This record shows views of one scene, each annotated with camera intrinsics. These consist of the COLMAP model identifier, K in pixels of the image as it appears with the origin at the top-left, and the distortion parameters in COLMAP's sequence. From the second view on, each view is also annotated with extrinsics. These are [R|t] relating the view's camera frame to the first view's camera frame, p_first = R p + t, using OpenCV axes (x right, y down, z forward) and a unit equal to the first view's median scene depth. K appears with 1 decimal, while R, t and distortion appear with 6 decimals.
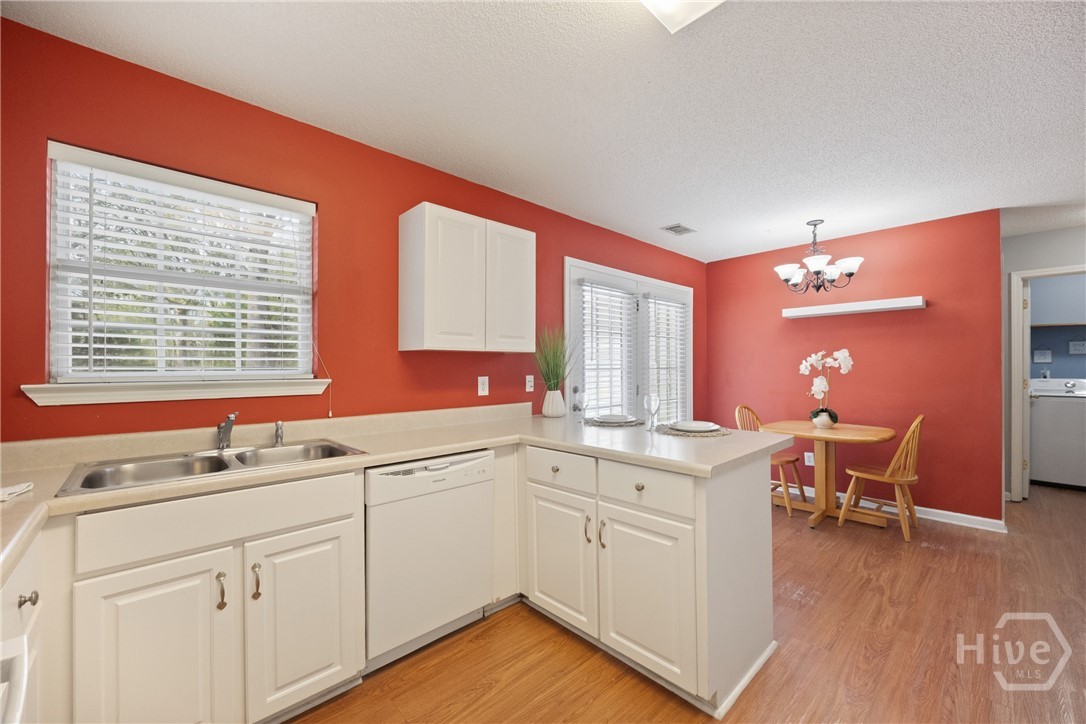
lens RADIAL K [[429.4, 0, 543.0], [0, 429.4, 362.0], [0, 0, 1]] dist [-0.000095, -0.000038]
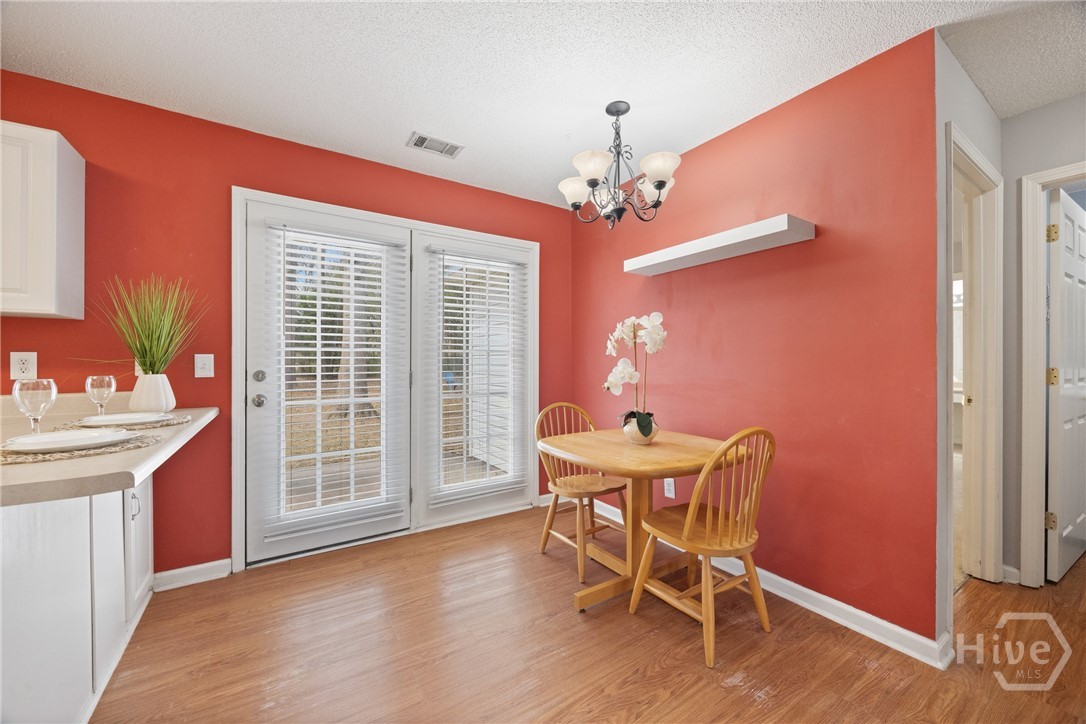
lens RADIAL K [[414.5, 0, 543.2], [0, 414.5, 357.2], [0, 0, 1]] dist [-0.000245, 0.000007]
pose [[0.984386, 0.001758, -0.176016, 0.639113], [-0.002063, 0.999997, -0.001548, 0.033145], [0.176012, 0.001887, 0.984386, 0.399446]]
